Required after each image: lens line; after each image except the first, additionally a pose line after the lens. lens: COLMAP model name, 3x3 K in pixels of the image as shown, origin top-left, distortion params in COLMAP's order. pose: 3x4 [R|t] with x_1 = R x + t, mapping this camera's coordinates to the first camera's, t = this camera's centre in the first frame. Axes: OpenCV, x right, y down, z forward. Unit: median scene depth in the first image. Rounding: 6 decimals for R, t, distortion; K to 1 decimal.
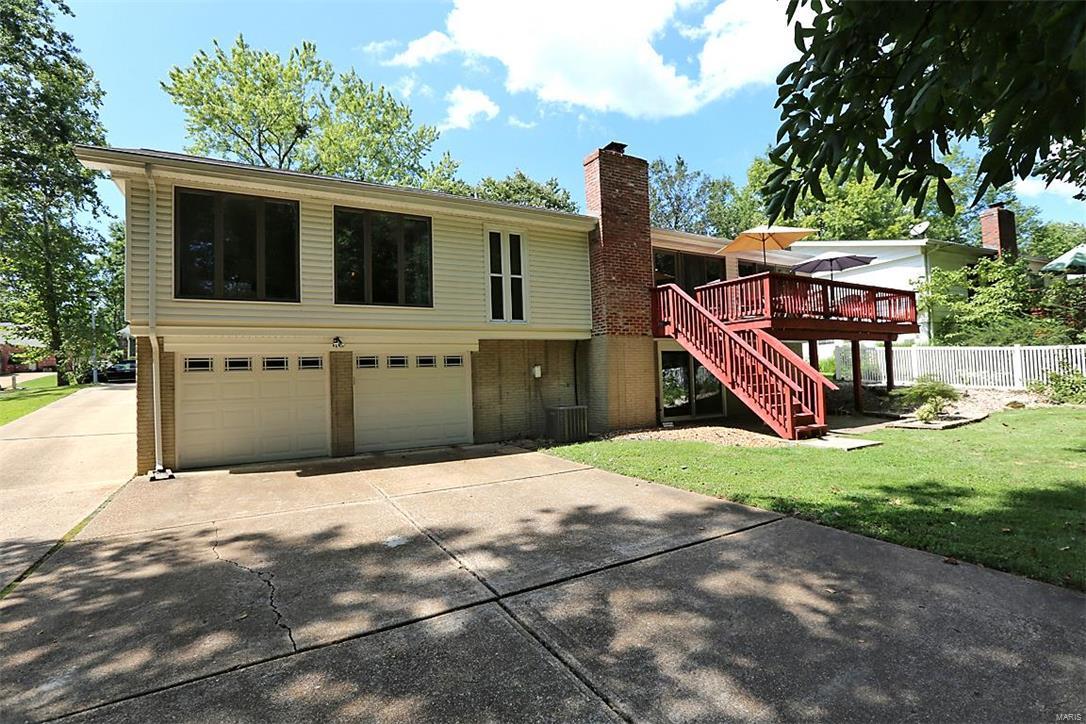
lens RADIAL K [[505.3, 0, 544.3], [0, 505.3, 358.2], [0, 0, 1]] dist [-0.012598, 0.000114]
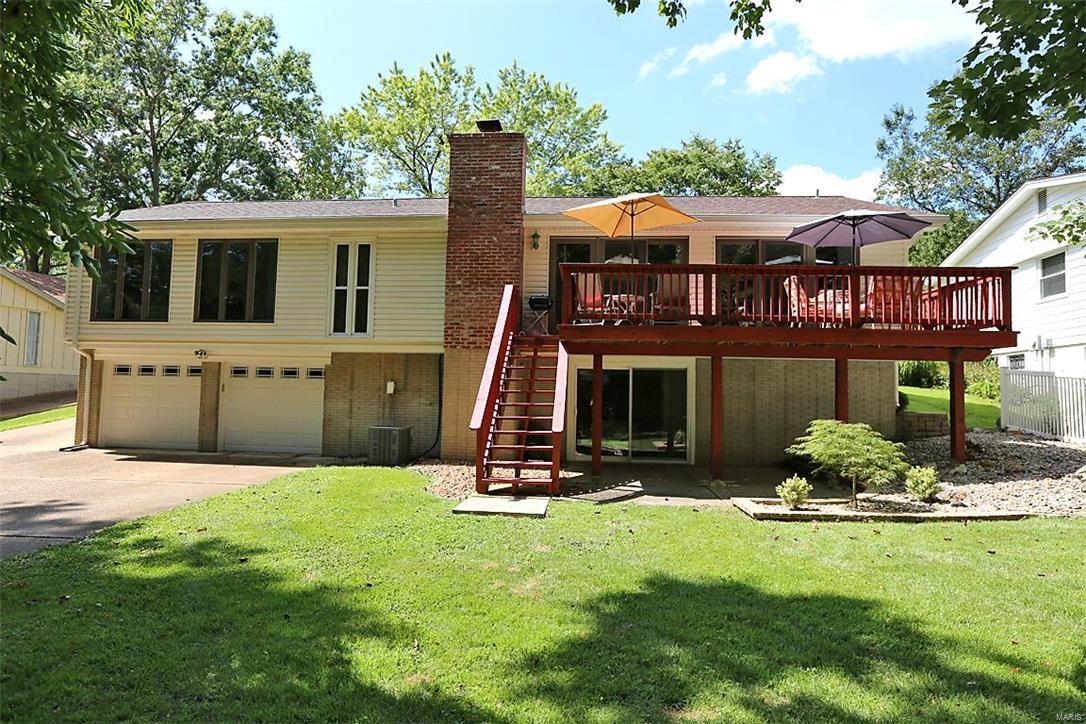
lens RADIAL K [[566.2, 0, 543.5], [0, 566.2, 365.5], [0, 0, 1]] dist [0.004892, 0.000724]
pose [[0.818581, 0.021388, -0.573992, 0.846824], [-0.026939, 0.999636, -0.001171, -0.021267], [0.573758, 0.016421, 0.818860, 0.312461]]
